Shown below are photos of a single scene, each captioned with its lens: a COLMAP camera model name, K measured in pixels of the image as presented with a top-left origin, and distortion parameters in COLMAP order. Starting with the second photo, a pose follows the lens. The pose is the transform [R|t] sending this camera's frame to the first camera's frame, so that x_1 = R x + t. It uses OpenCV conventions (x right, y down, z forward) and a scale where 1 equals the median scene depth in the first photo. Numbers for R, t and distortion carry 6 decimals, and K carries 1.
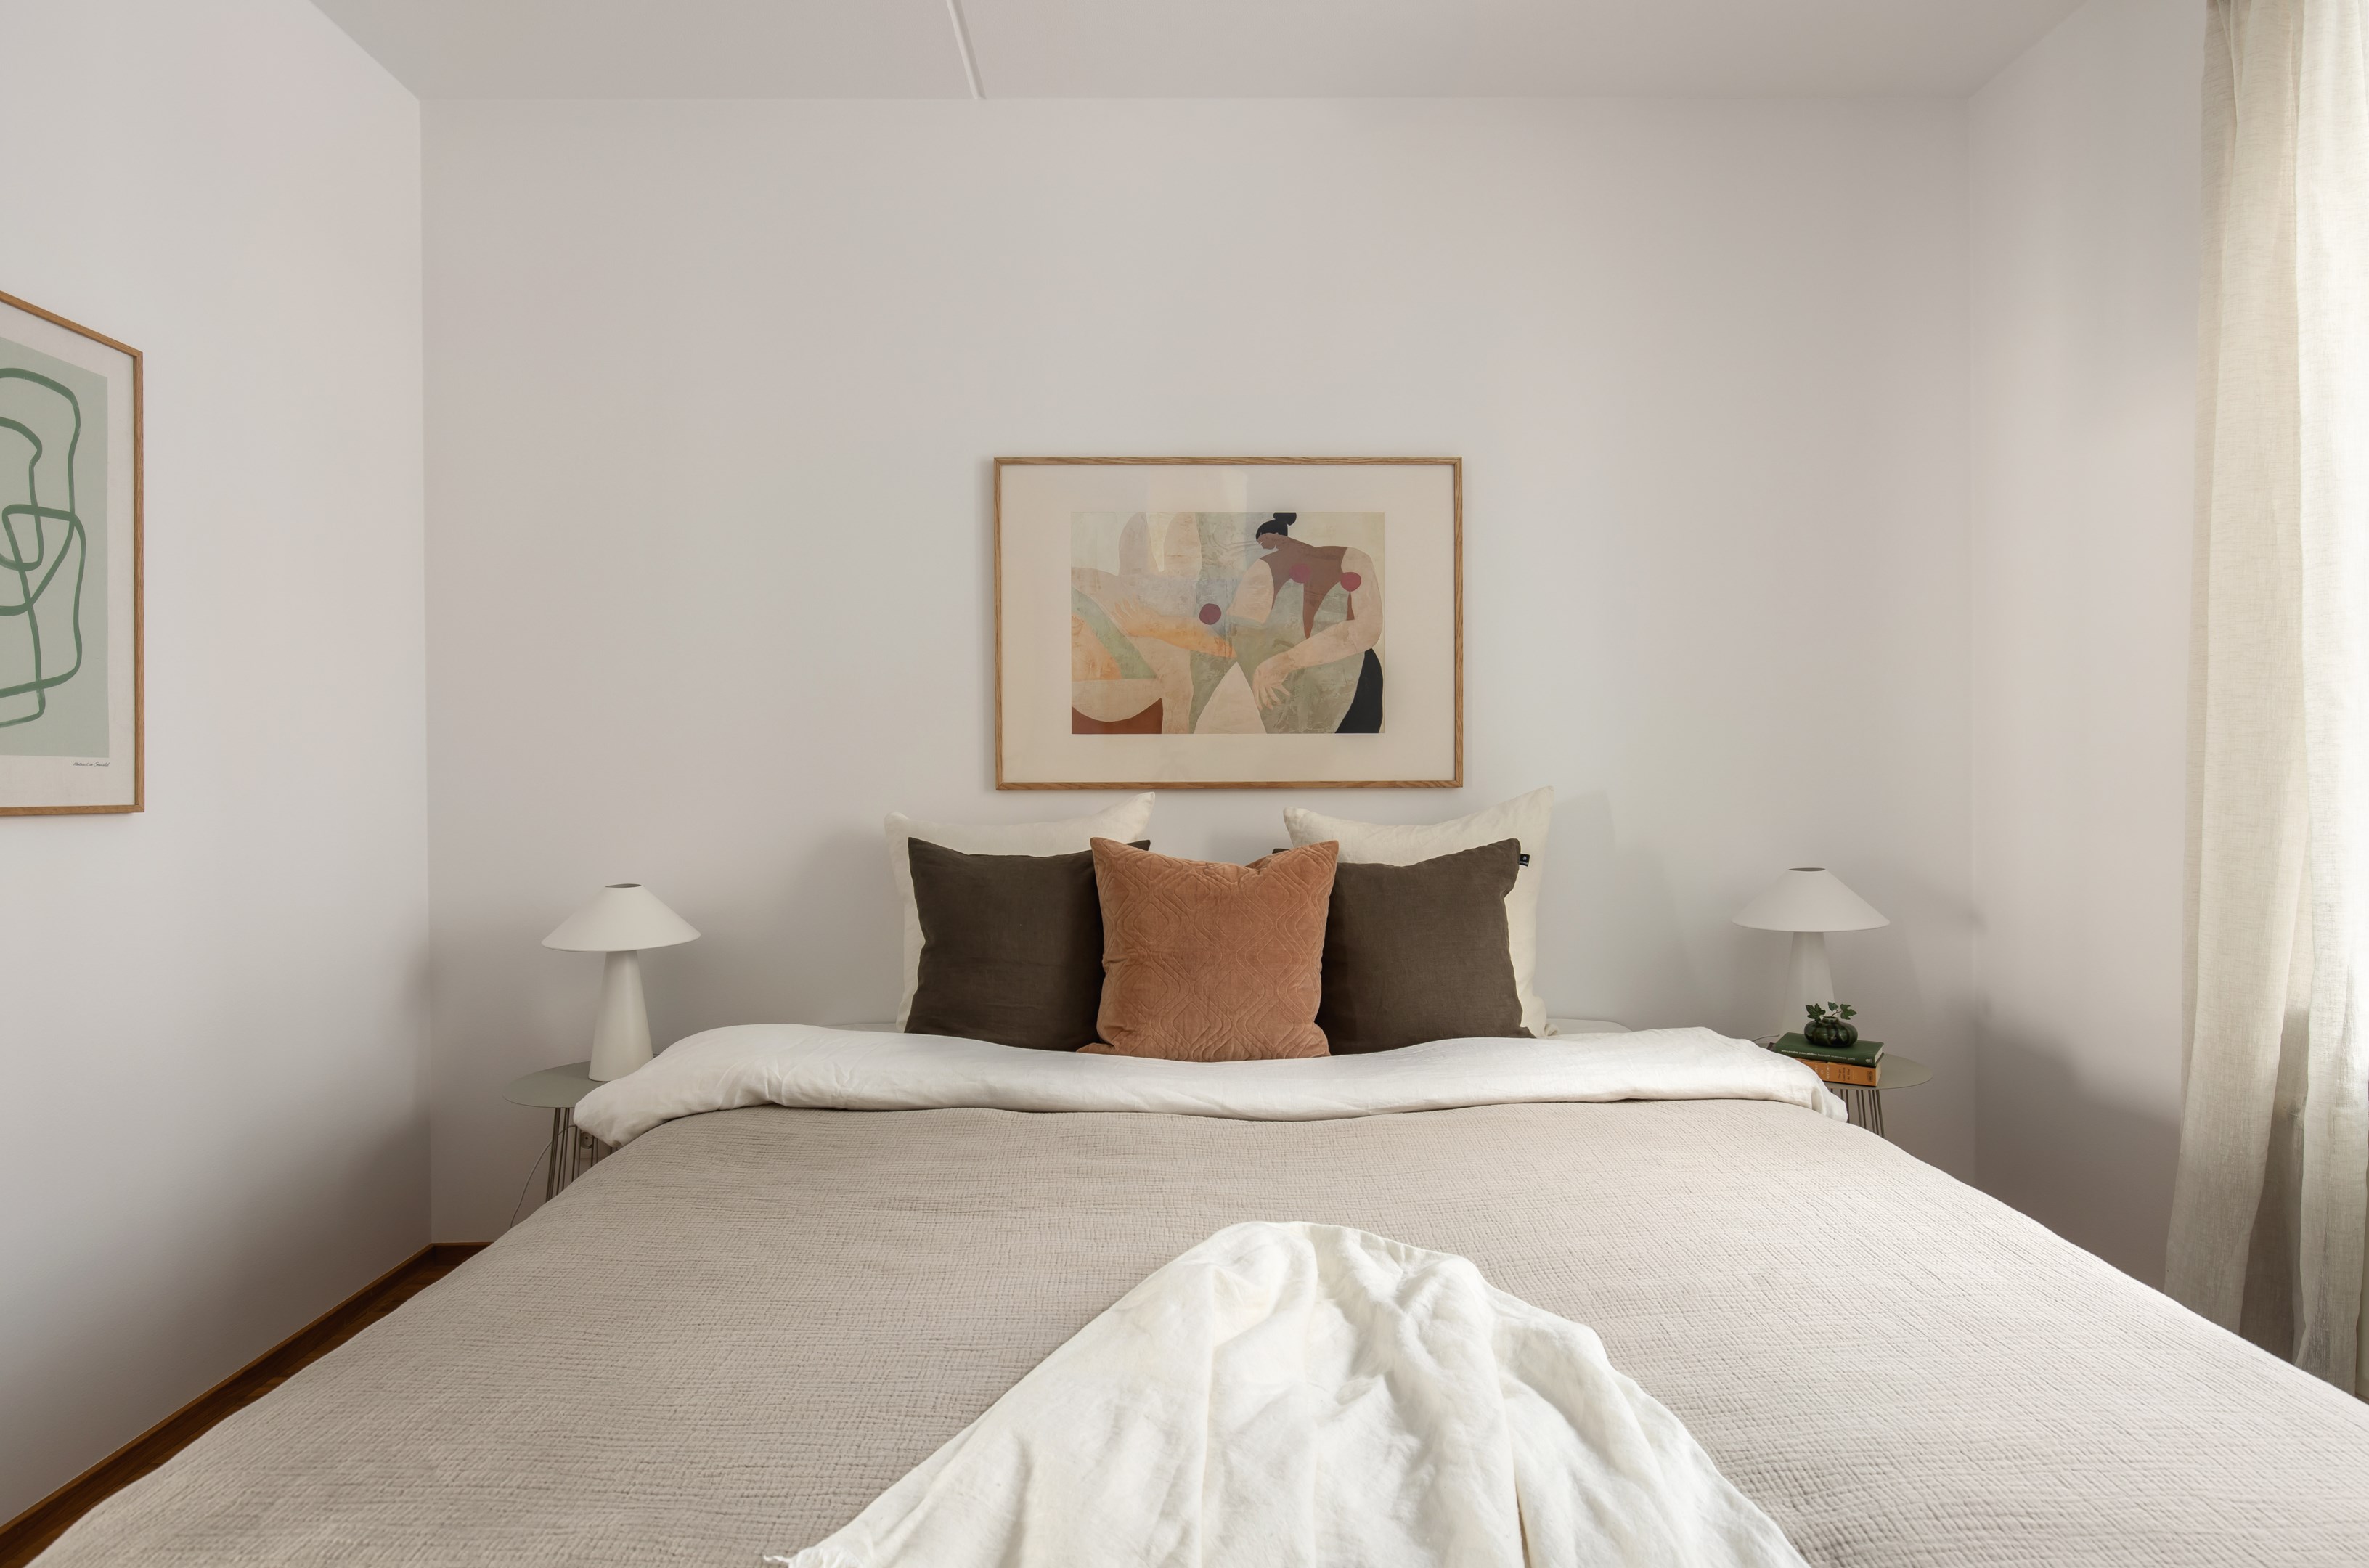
lens RADIAL K [[1294.9, 0, 1182.9], [0, 1294.9, 765.3], [0, 0, 1]] dist [-0.004293, -0.000255]
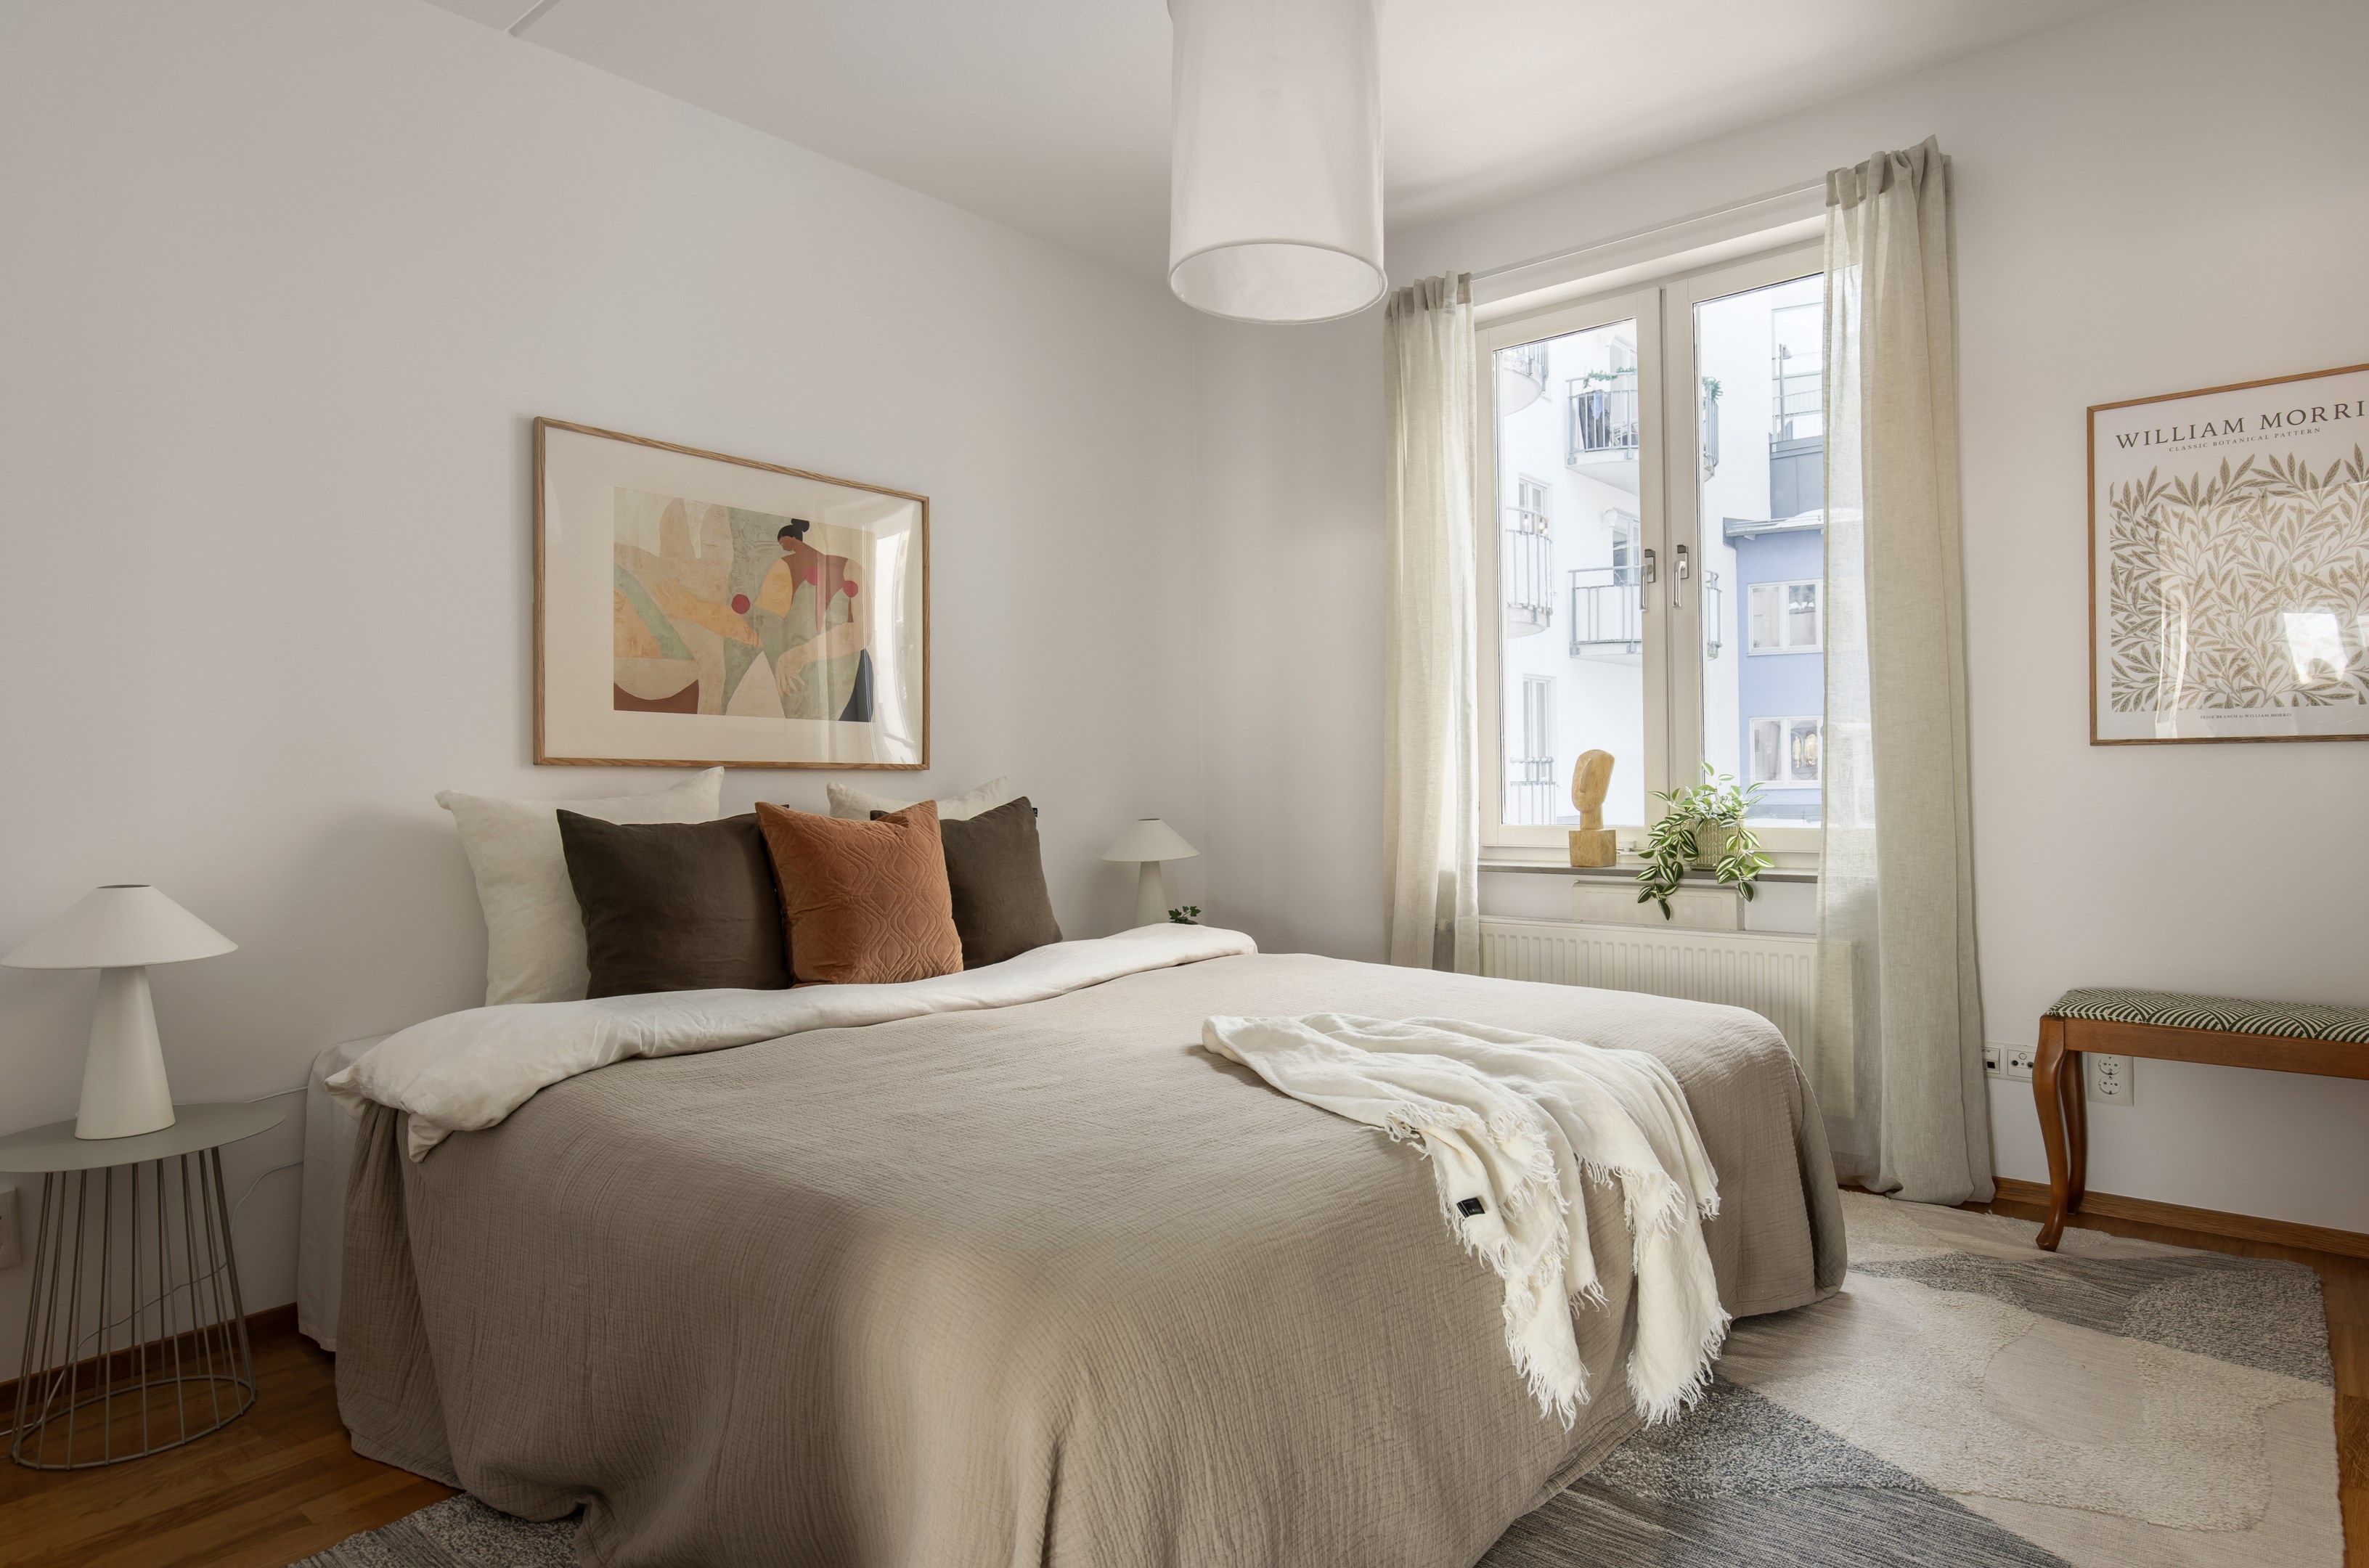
lens RADIAL K [[1370.7, 0, 1186.6], [0, 1370.7, 785.6], [0, 0, 1]] dist [0.013314, -0.003801]
pose [[0.624409, 0.001016, 0.781097, -0.634772], [0.014984, 0.999800, -0.013278, 0.053868], [-0.780954, 0.019995, 0.624269, 0.007067]]
